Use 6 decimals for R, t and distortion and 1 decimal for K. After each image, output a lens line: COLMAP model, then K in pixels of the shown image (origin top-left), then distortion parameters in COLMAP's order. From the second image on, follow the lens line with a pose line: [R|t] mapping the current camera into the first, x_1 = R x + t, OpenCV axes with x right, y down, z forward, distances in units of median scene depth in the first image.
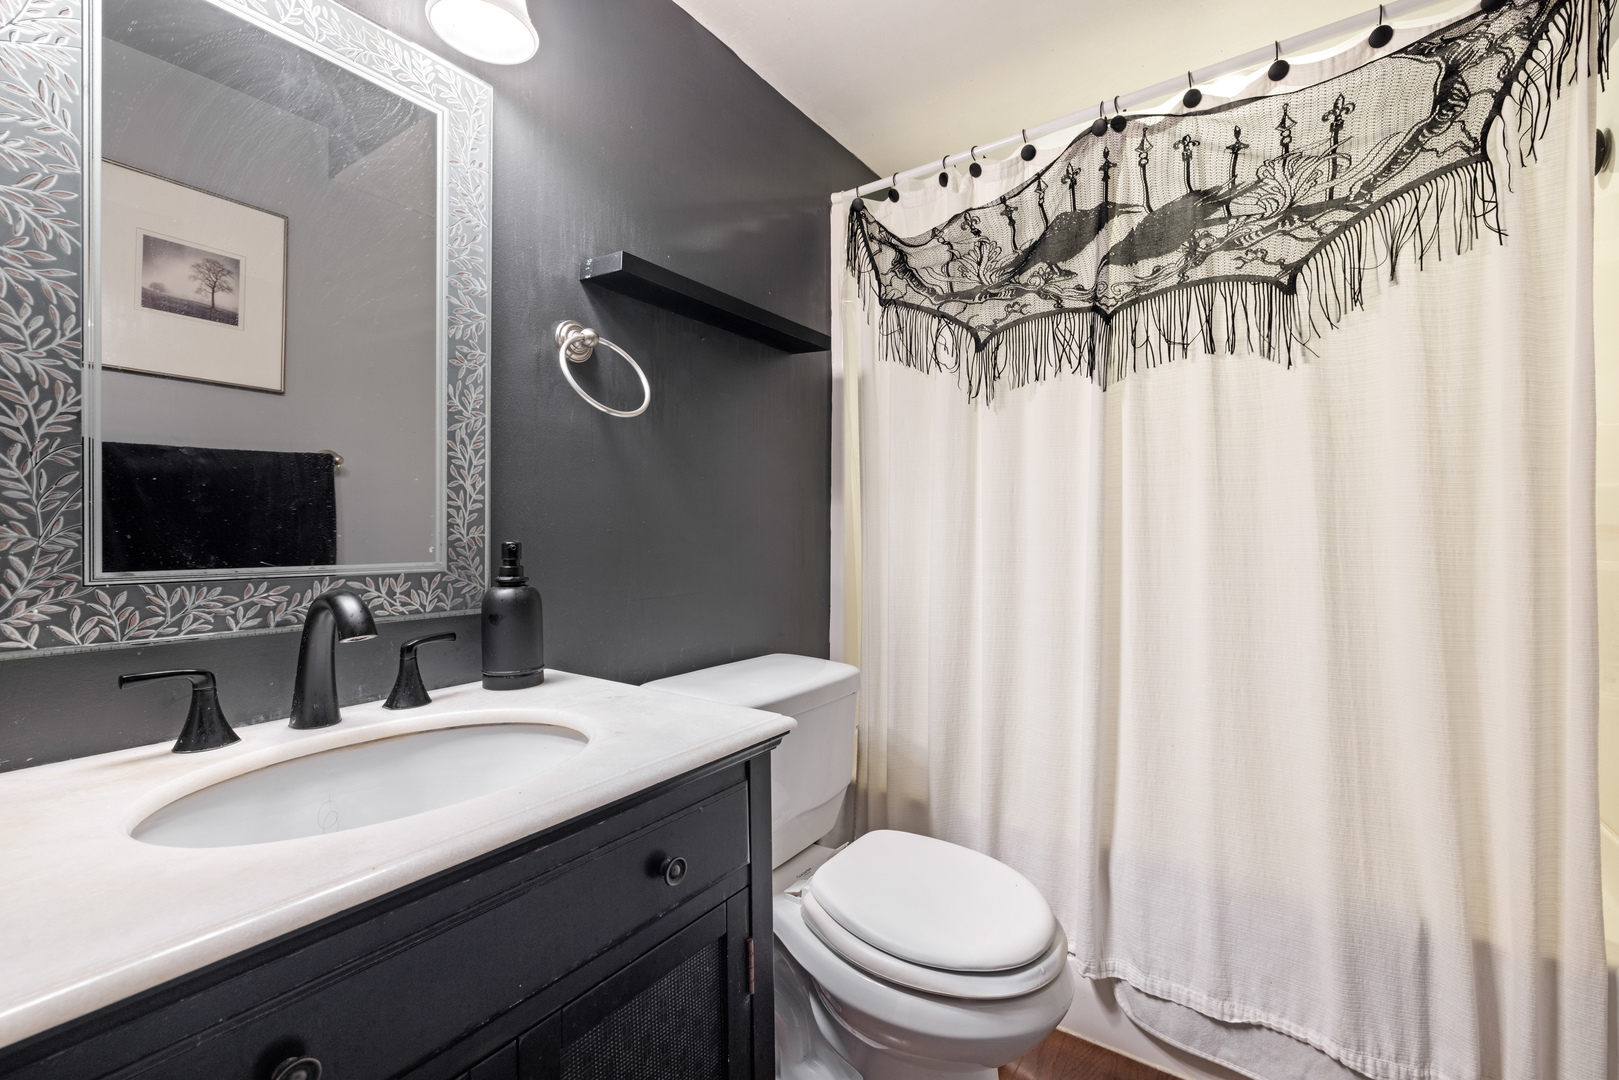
lens RADIAL K [[662.5, 0, 803.1], [0, 662.5, 531.0], [0, 0, 1]] dist [0.001536, 0.000072]
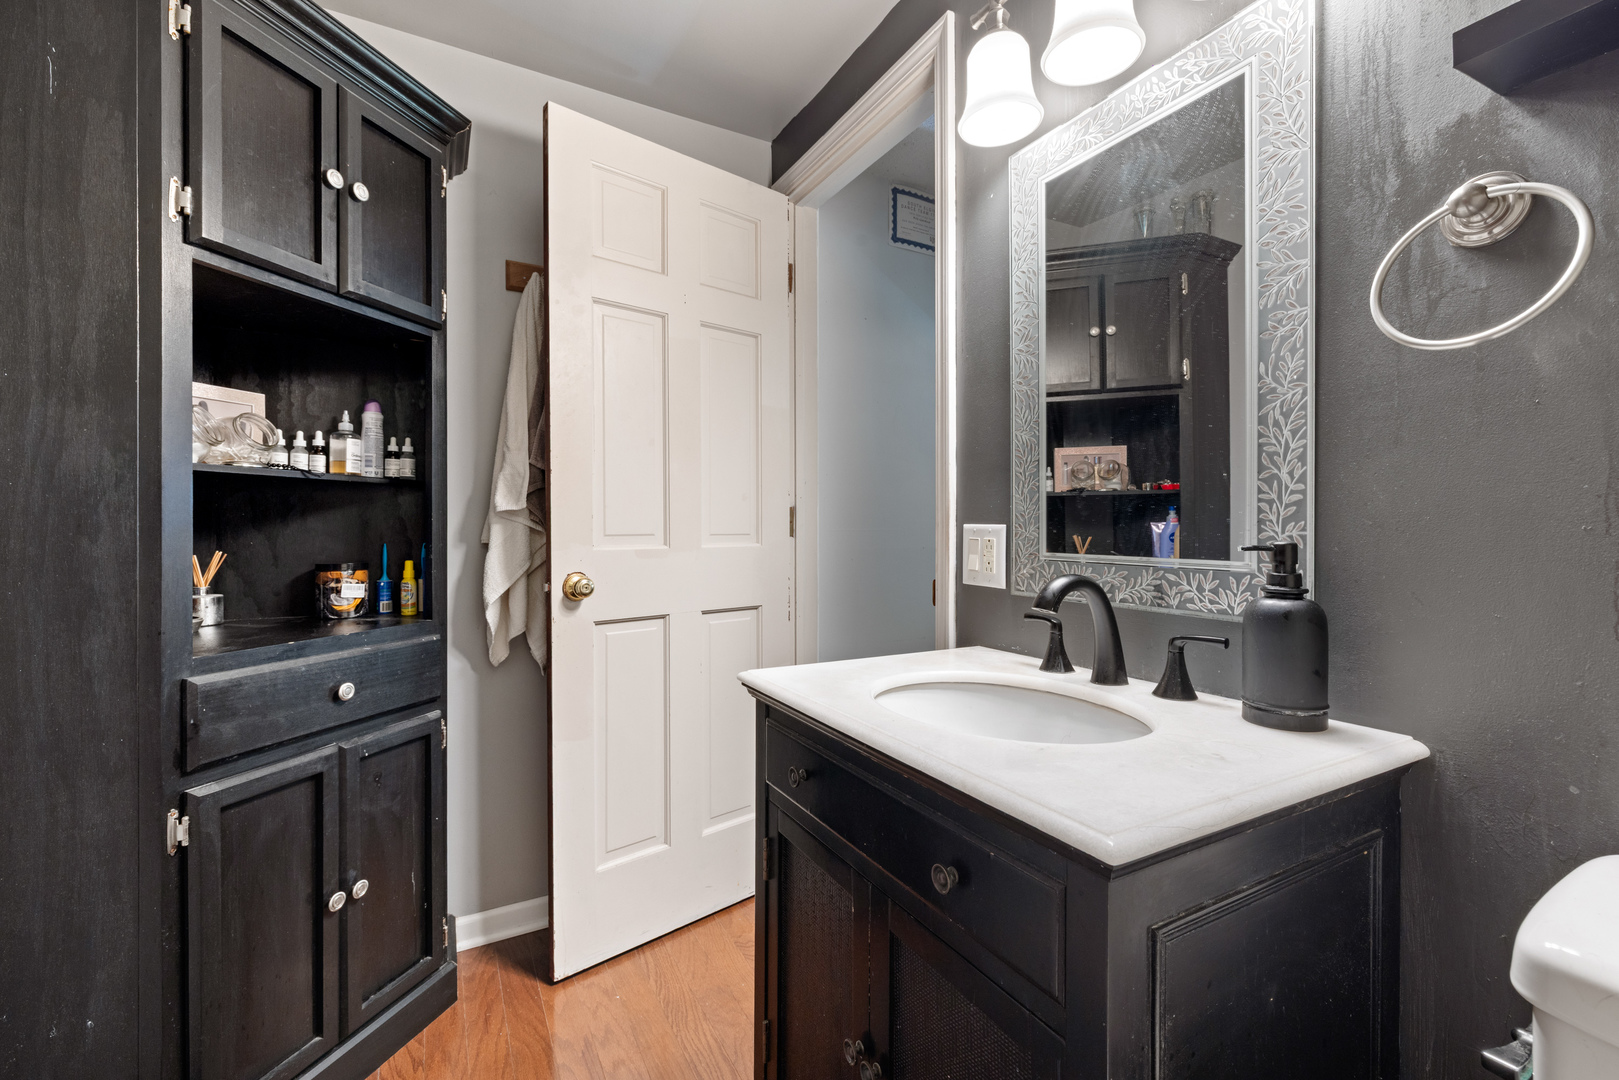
lens RADIAL K [[662.5, 0, 803.1], [0, 662.5, 531.0], [0, 0, 1]] dist [0.001536, 0.000072]
pose [[-0.394894, 0.003464, -0.918720, 0.522550], [-0.002729, 0.999984, 0.004944, 0.001110], [0.918723, 0.004460, -0.394878, 0.788317]]
